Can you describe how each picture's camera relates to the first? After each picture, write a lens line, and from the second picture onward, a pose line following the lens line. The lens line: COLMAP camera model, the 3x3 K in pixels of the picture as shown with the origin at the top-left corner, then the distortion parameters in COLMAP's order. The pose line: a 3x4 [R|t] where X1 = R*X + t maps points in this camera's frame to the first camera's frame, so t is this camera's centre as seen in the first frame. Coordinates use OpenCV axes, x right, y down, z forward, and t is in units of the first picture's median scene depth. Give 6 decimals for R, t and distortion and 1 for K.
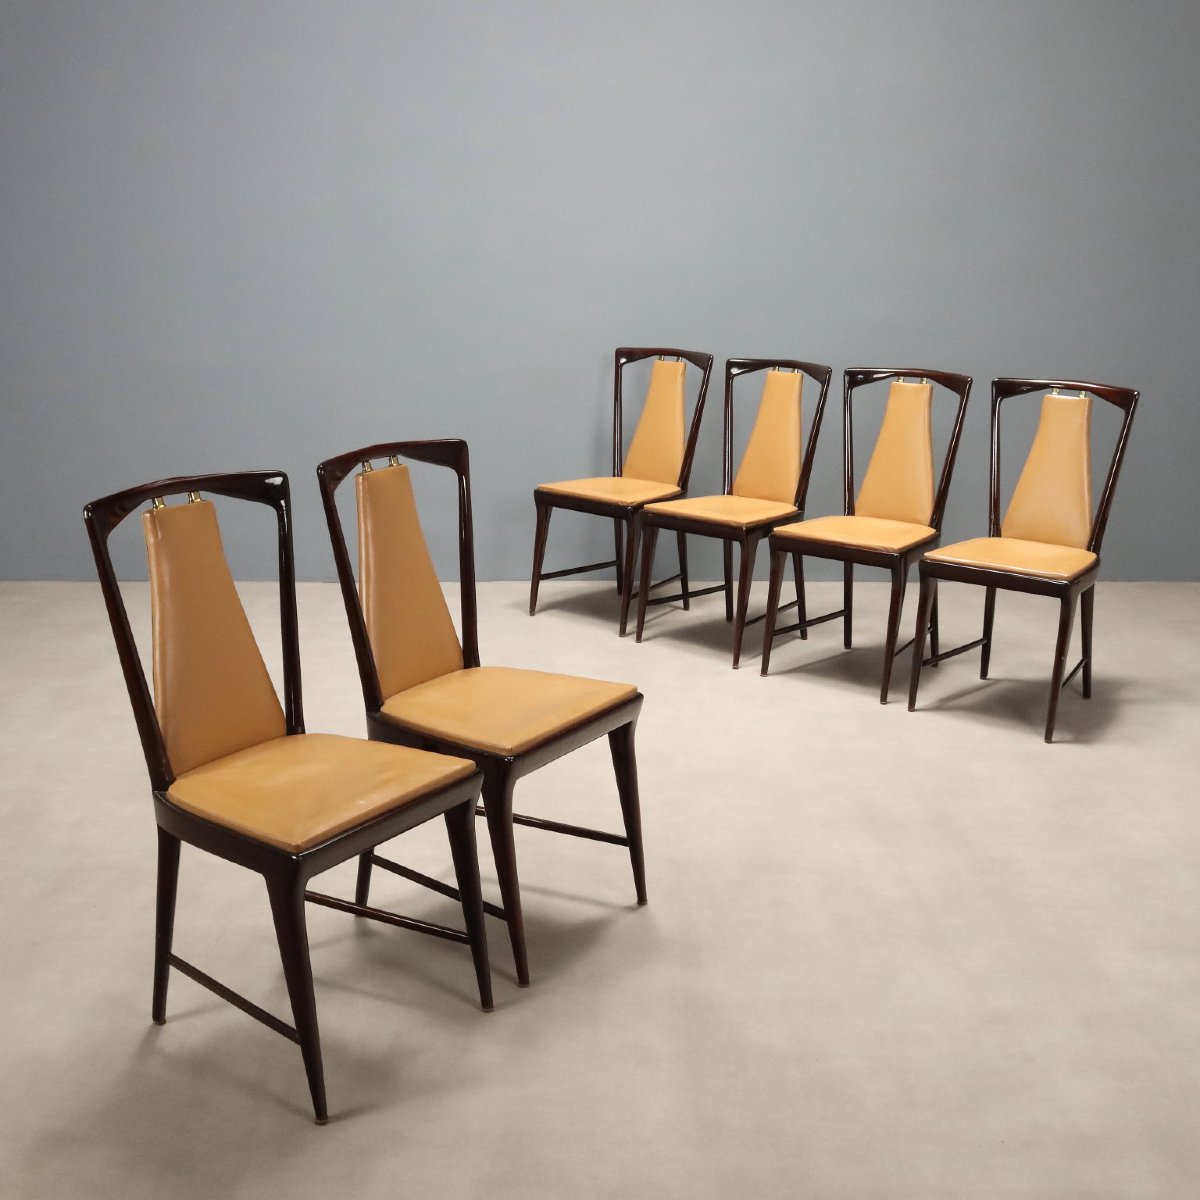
lens RADIAL K [[1548.3, 0, 601.3], [0, 1548.3, 601.4], [0, 0, 1]] dist [0.018251, 0.000000]
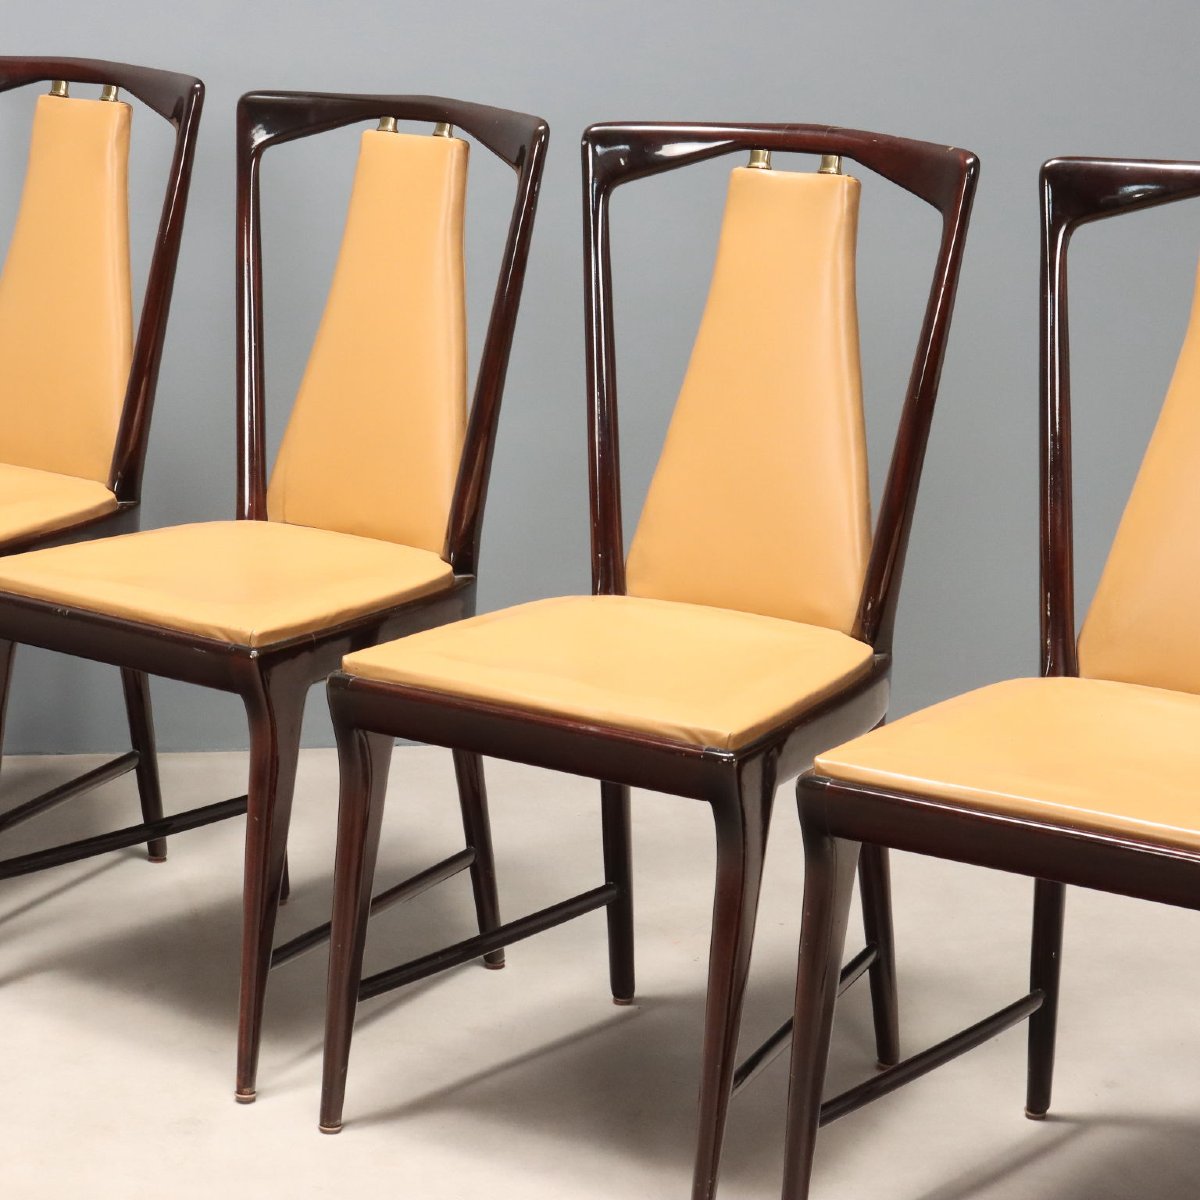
lens RADIAL K [[3343.3, 0, 600.0], [0, 3343.3, 600.1], [0, 0, 1]] dist [0.146724, 0.000000]
pose [[0.996143, -0.014926, 0.086462, 0.101521], [0.015255, 0.999879, -0.003147, -0.053098], [-0.086405, 0.004454, 0.996250, 0.331614]]
